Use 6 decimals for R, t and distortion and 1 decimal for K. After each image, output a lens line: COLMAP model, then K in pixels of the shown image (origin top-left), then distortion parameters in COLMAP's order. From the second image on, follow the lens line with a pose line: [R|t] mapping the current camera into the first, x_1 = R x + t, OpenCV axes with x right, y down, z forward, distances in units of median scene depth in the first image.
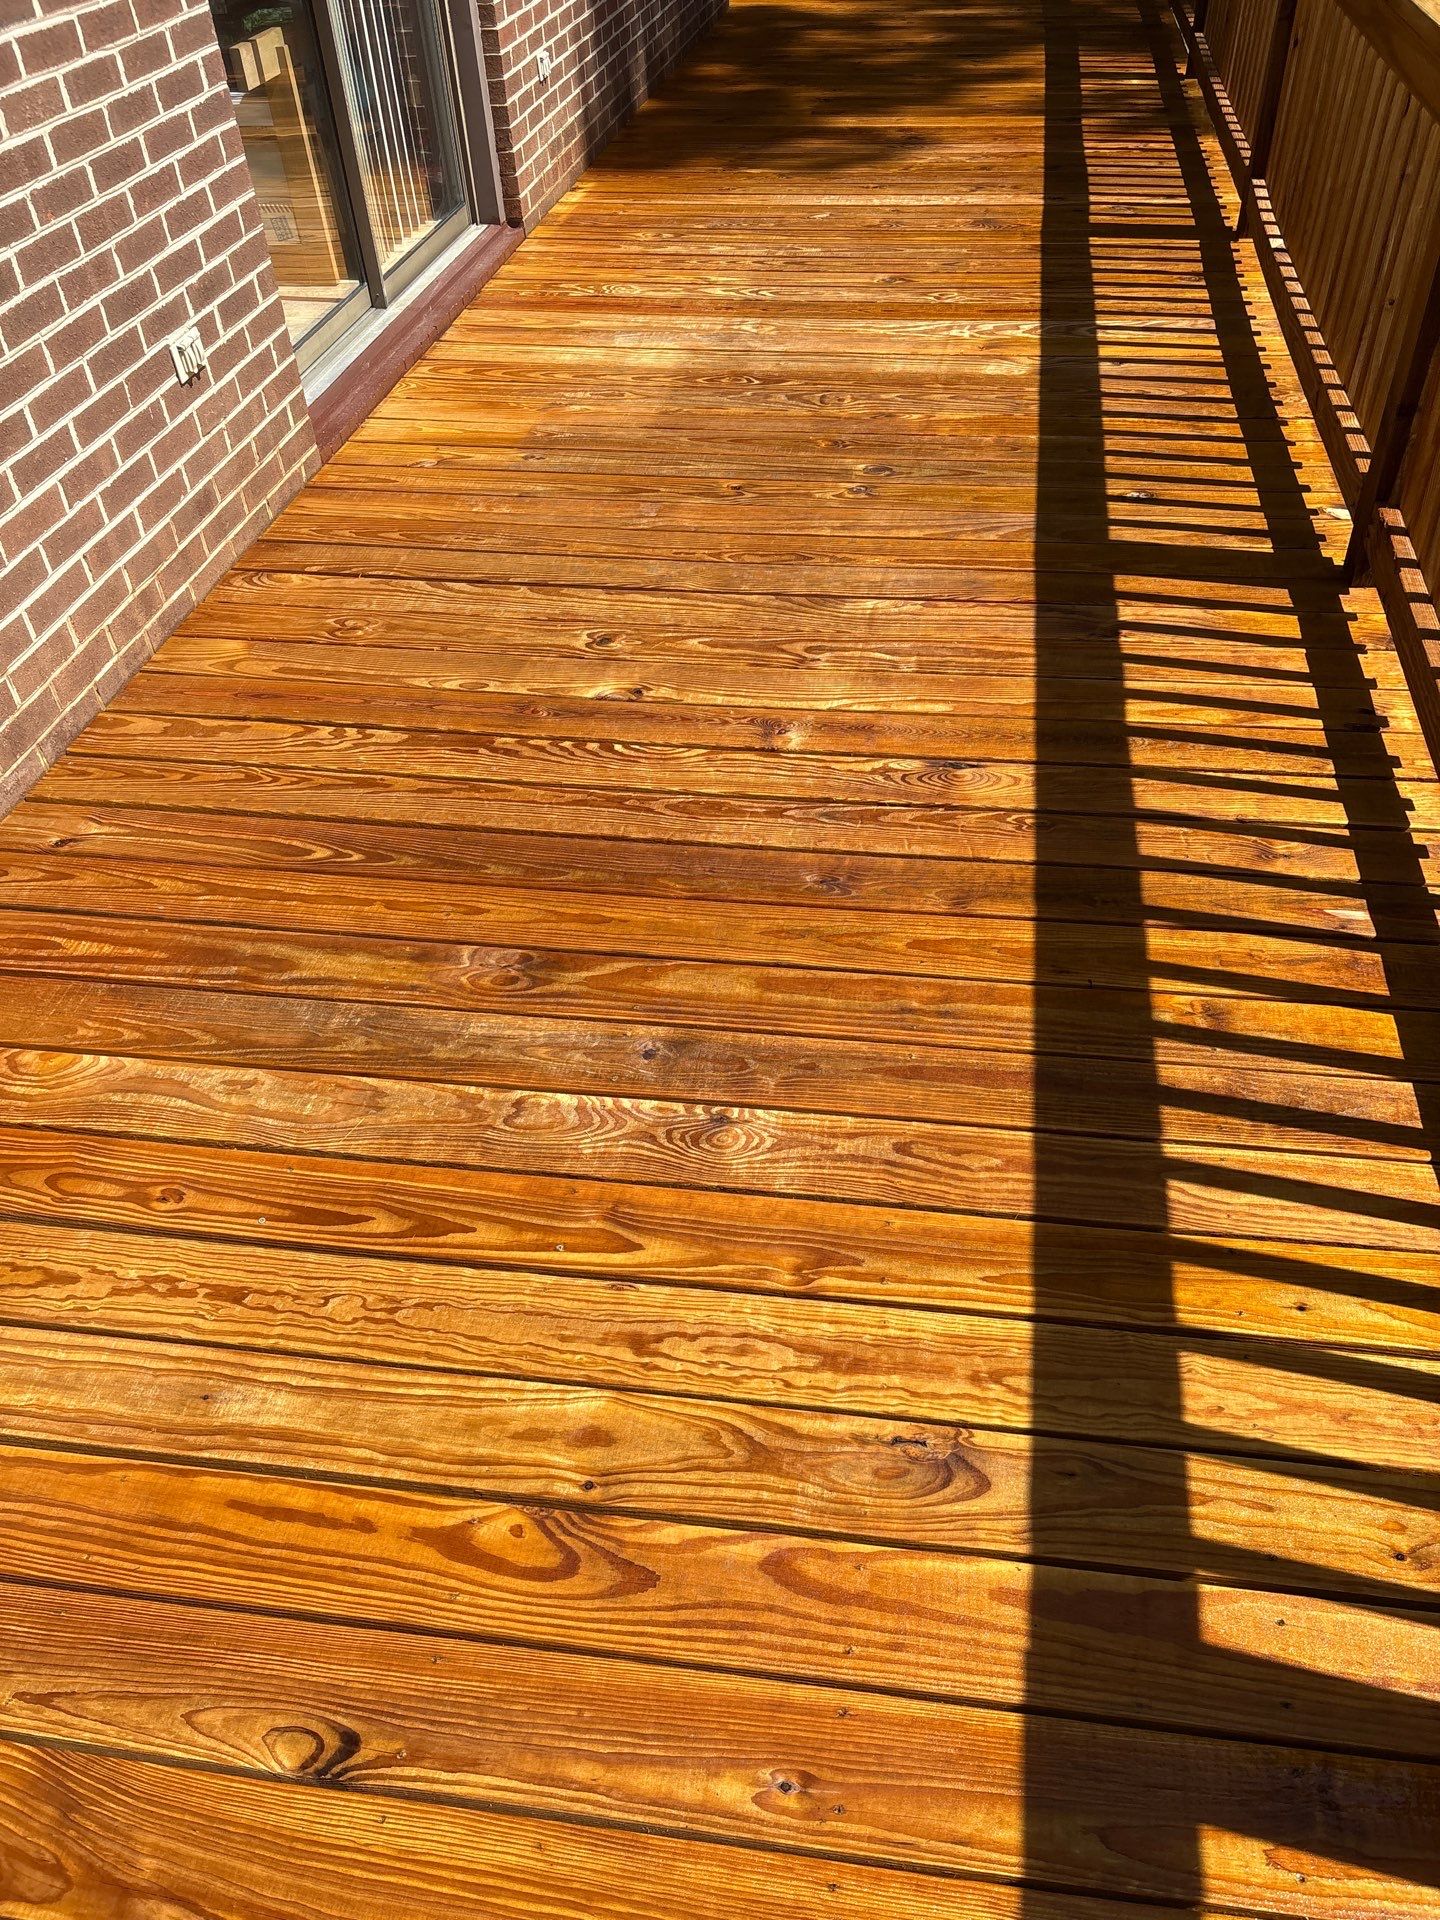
lens RADIAL K [[1419.2, 0, 728.7], [0, 1419.2, 957.5], [0, 0, 1]] dist [0.025690, -0.004633]
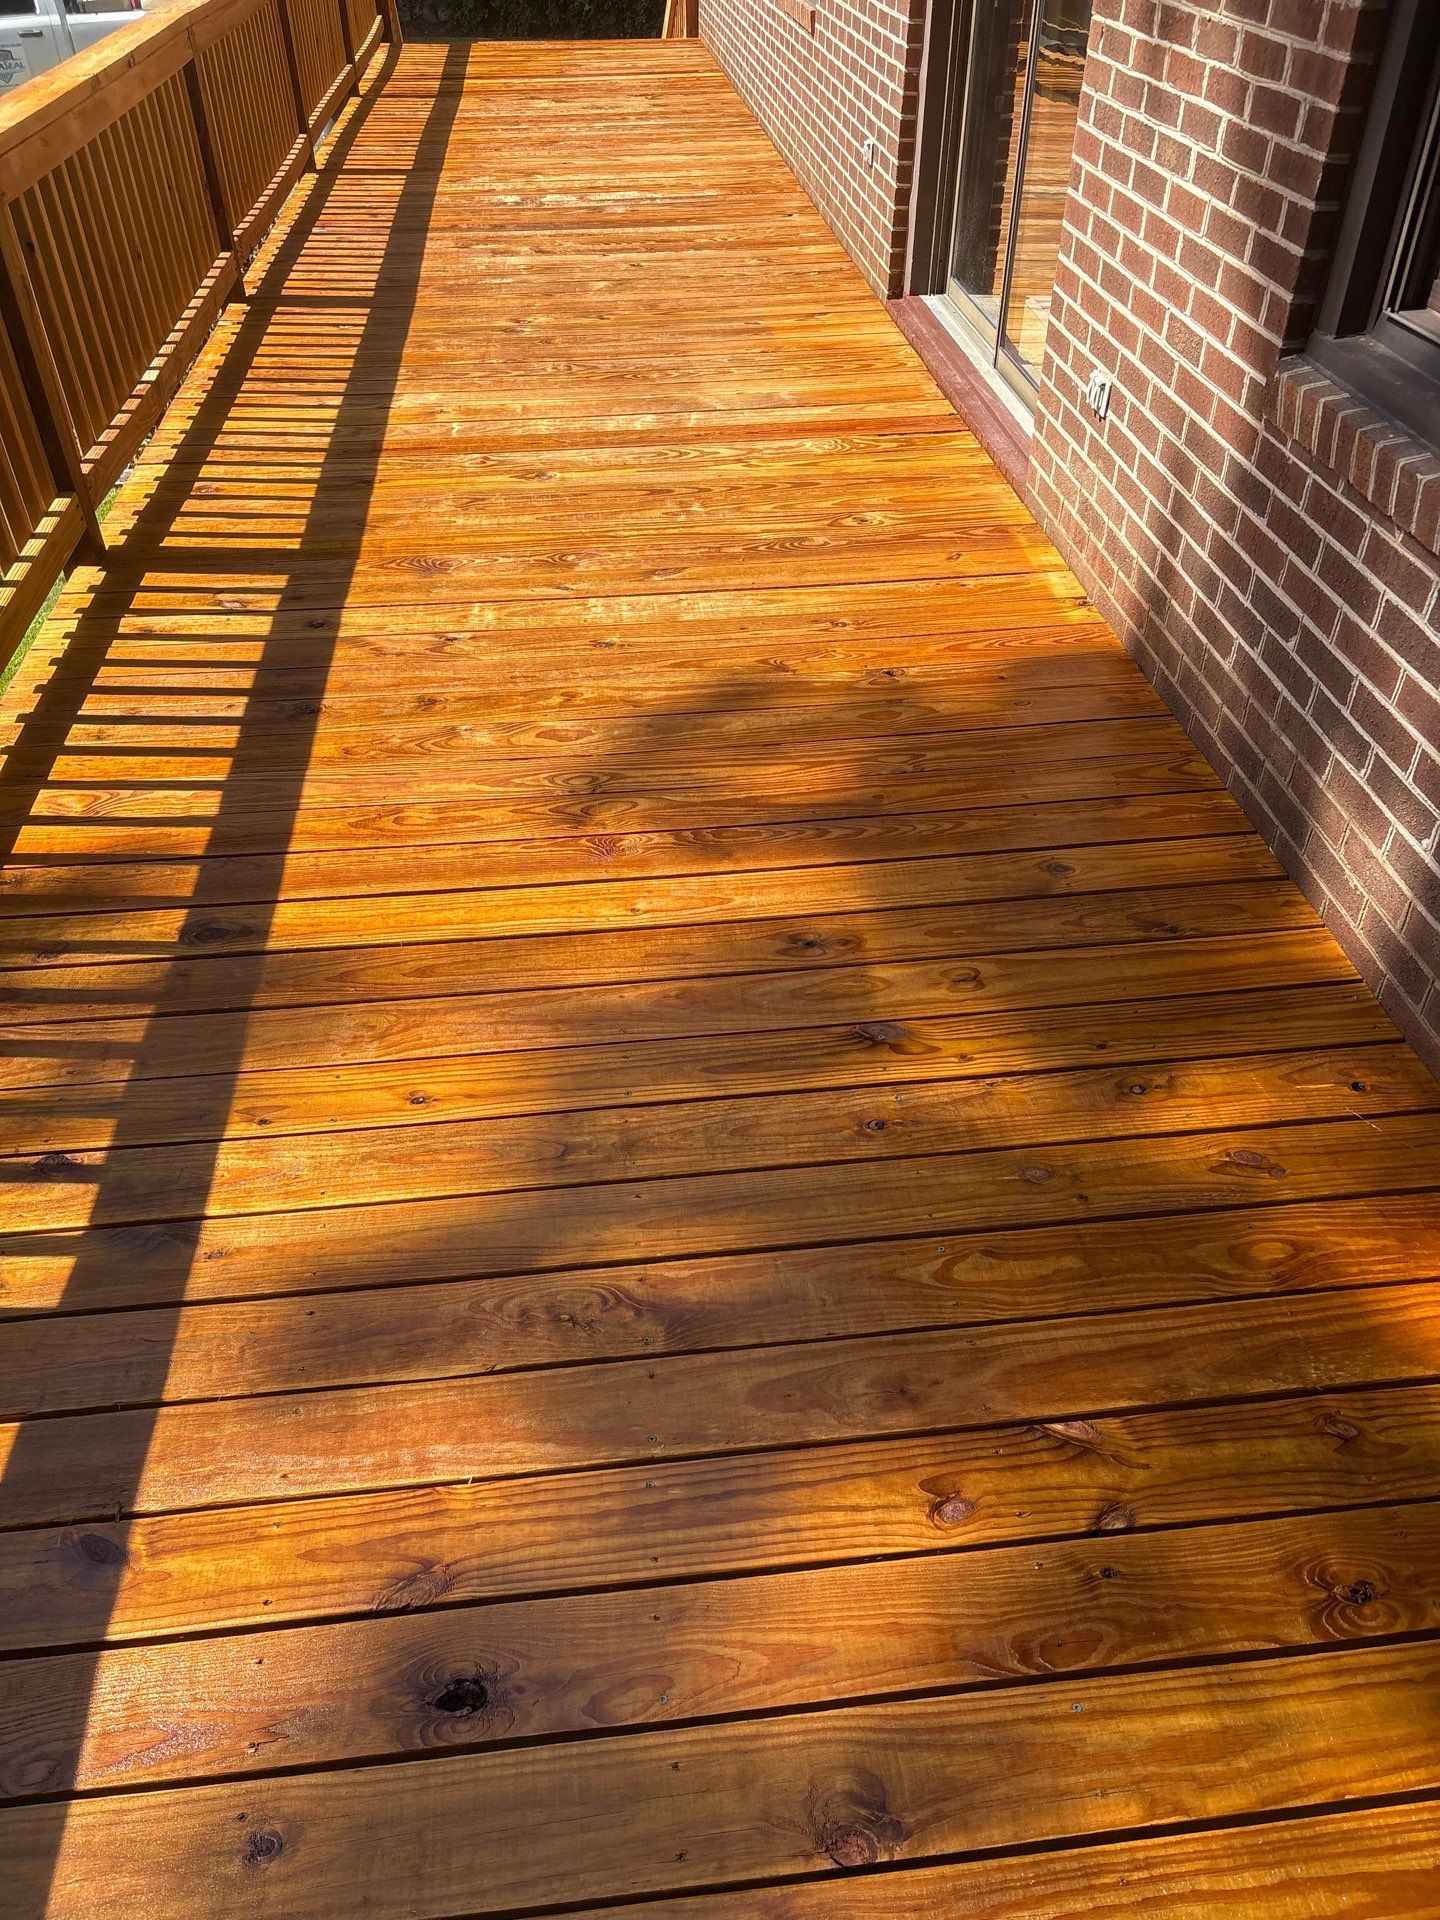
lens RADIAL K [[1419.2, 0, 728.7], [0, 1419.2, 957.5], [0, 0, 1]] dist [0.025690, -0.004633]
pose [[-0.962194, 0.200977, -0.183824, 0.304286], [-0.151613, 0.165462, 0.974493, -1.772609], [0.226267, 0.965521, -0.128736, 1.933883]]
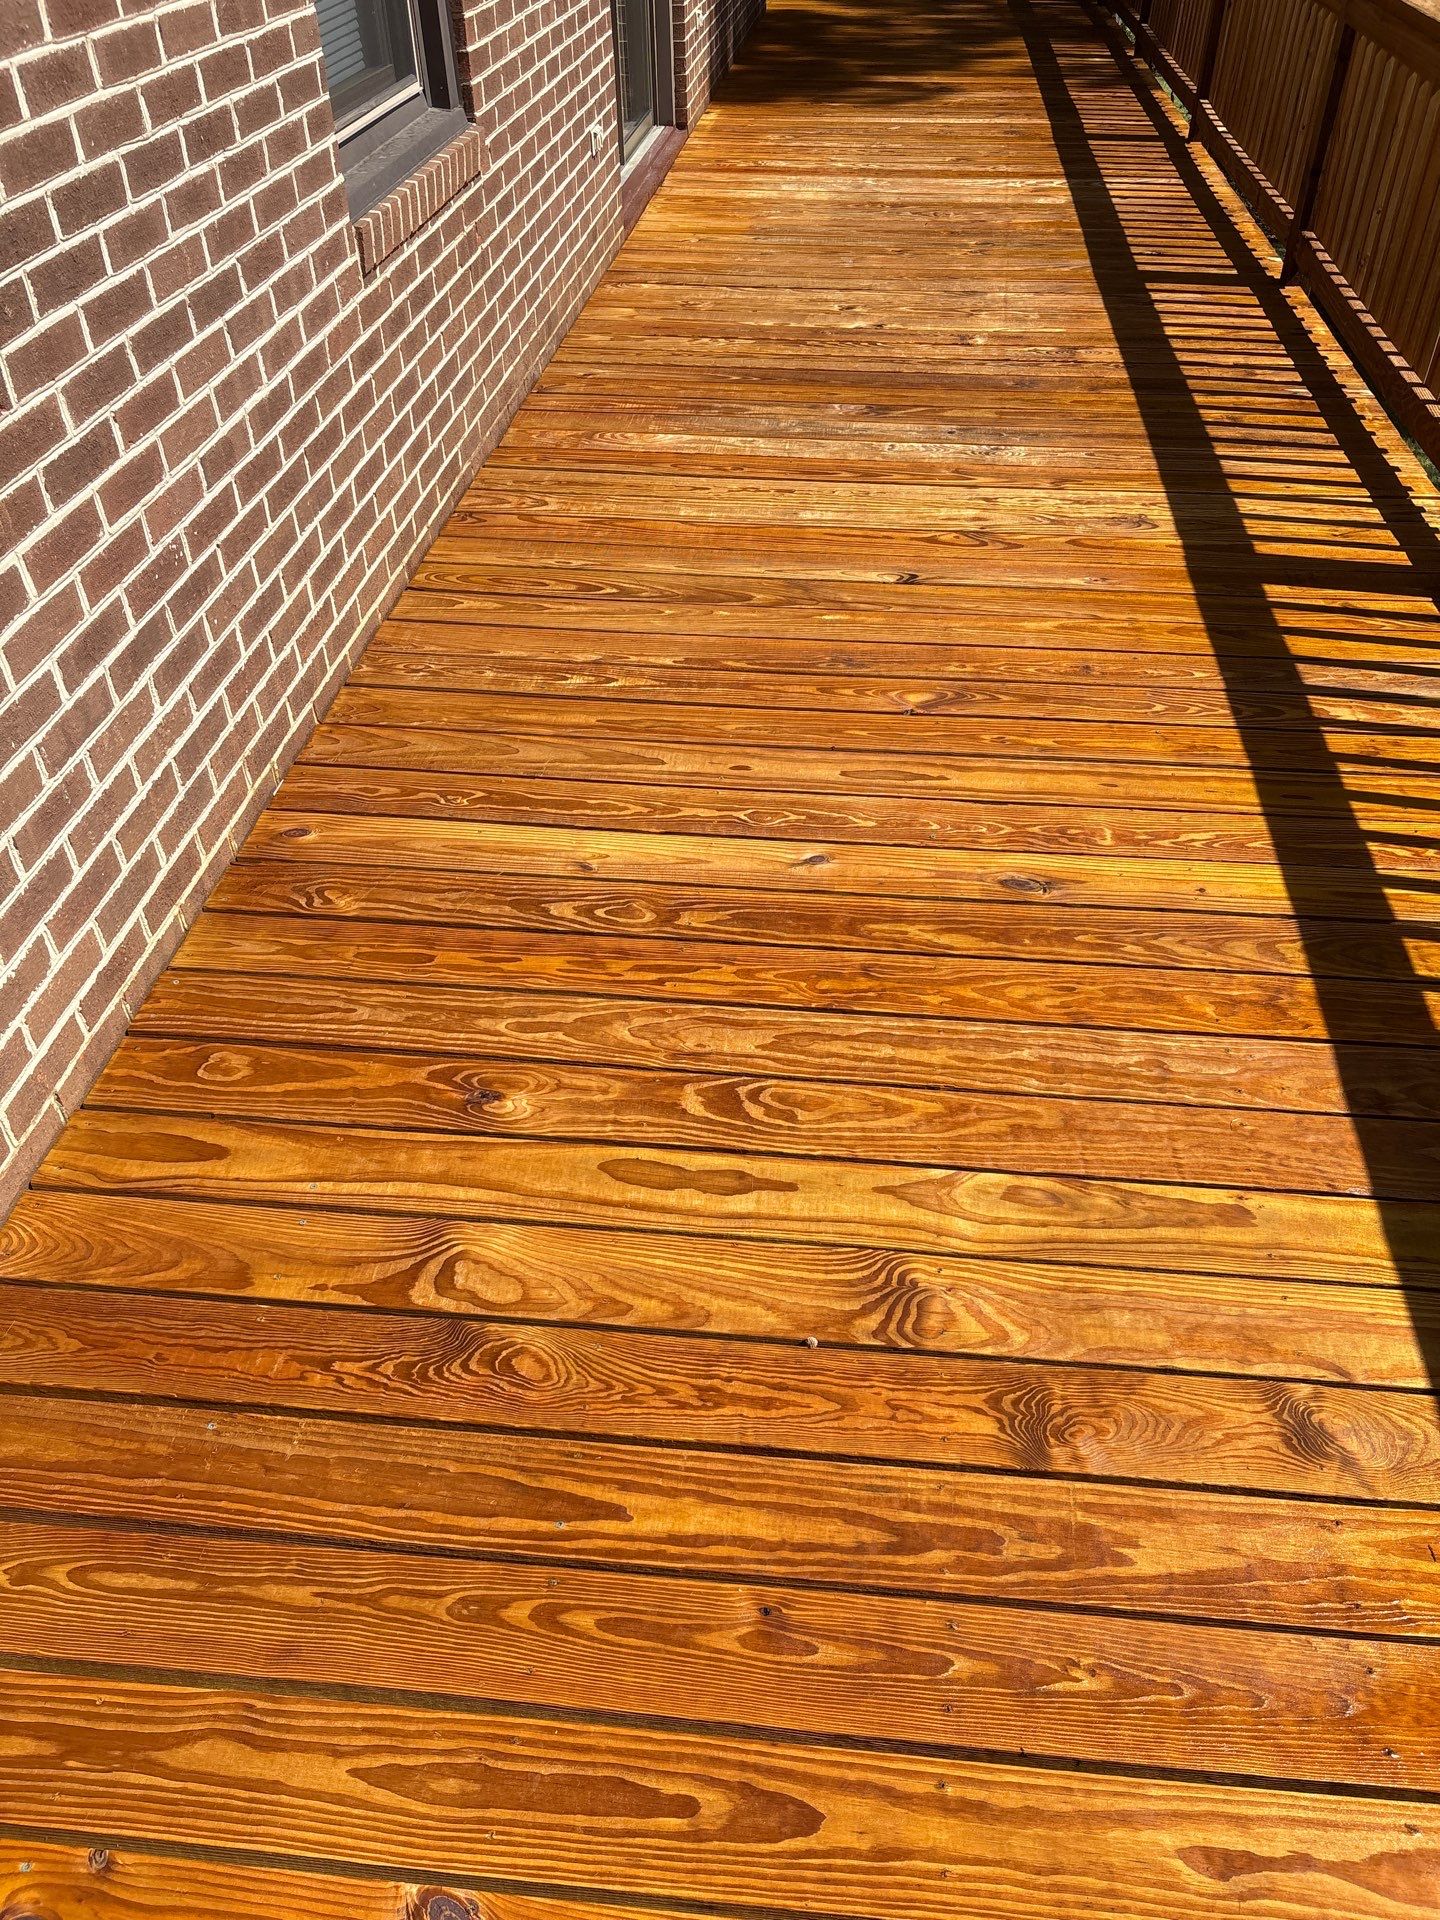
lens RADIAL K [[1417.6, 0, 720.0], [0, 1417.6, 960.0], [0, 0, 1]] dist [0.065156, -0.071170]
pose [[0.998359, -0.015762, 0.055048, -0.292718], [0.017691, 0.999241, -0.034720, 0.508480], [-0.054459, 0.035636, 0.997880, -0.545833]]
